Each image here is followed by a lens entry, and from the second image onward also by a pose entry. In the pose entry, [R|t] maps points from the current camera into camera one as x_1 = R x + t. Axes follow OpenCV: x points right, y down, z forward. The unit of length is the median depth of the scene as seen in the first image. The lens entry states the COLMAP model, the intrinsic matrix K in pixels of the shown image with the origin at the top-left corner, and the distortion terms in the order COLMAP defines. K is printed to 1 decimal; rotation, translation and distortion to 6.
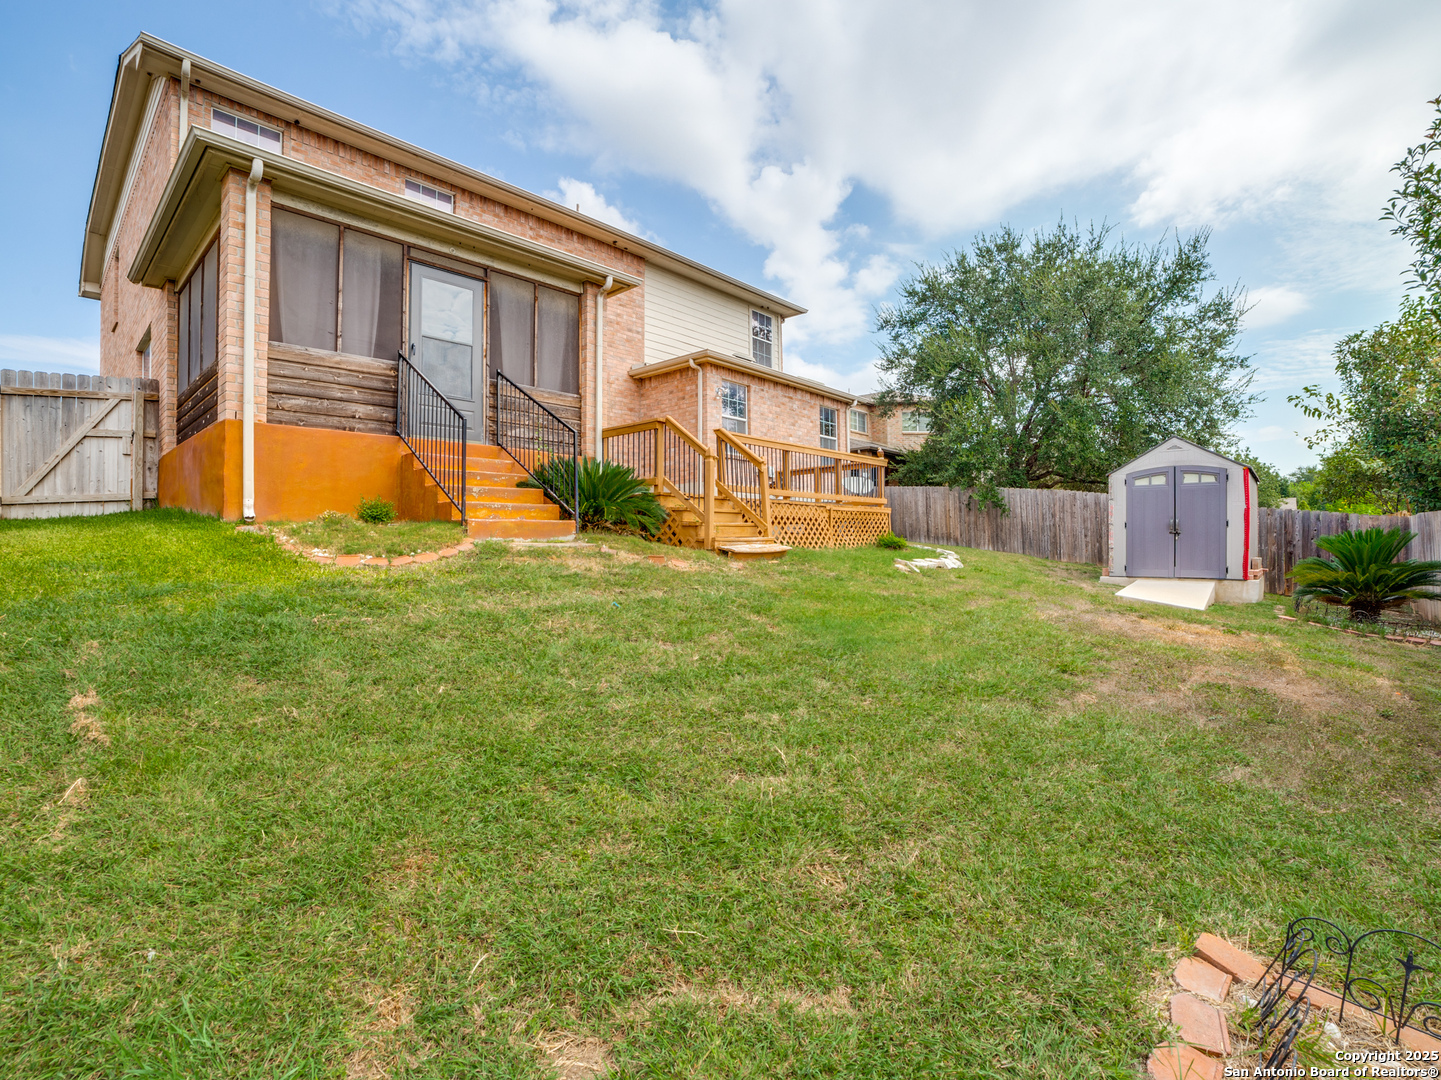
lens RADIAL K [[672.2, 0, 727.9], [0, 672.2, 542.1], [0, 0, 1]] dist [-0.117925, 0.049021]
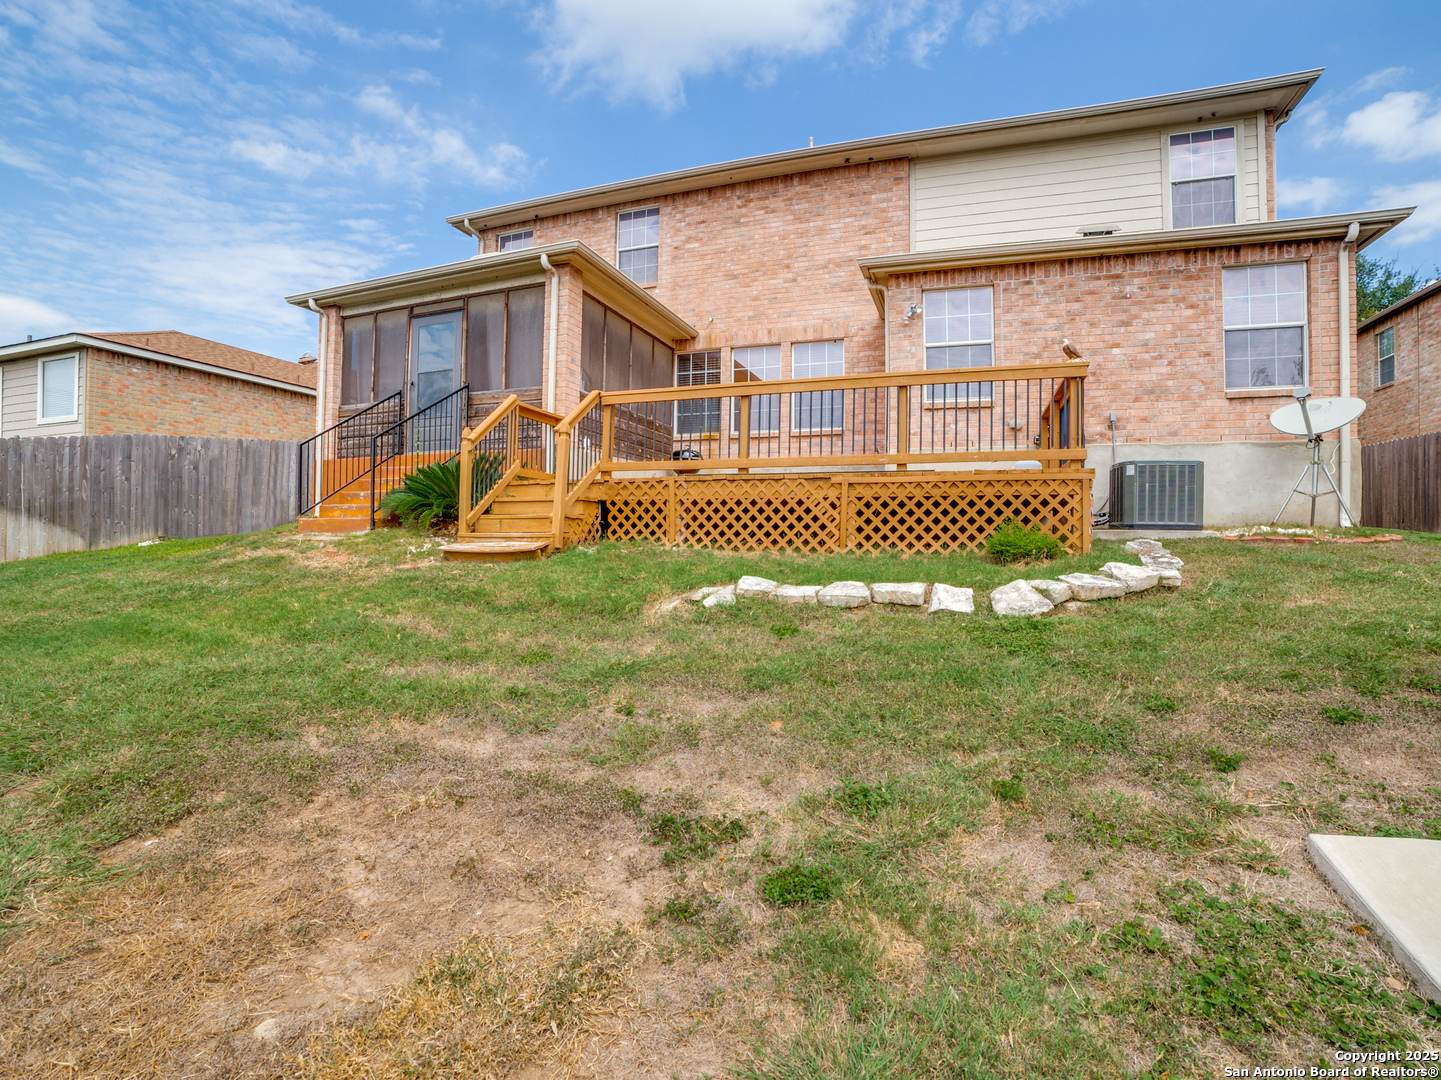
lens RADIAL K [[672.2, 0, 727.9], [0, 672.2, 542.1], [0, 0, 1]] dist [-0.117925, 0.049021]
pose [[0.398703, 0.021272, -0.916833, 0.722298], [-0.004953, 0.999766, 0.021042, -0.012045], [0.917067, -0.003848, 0.398715, 0.792238]]
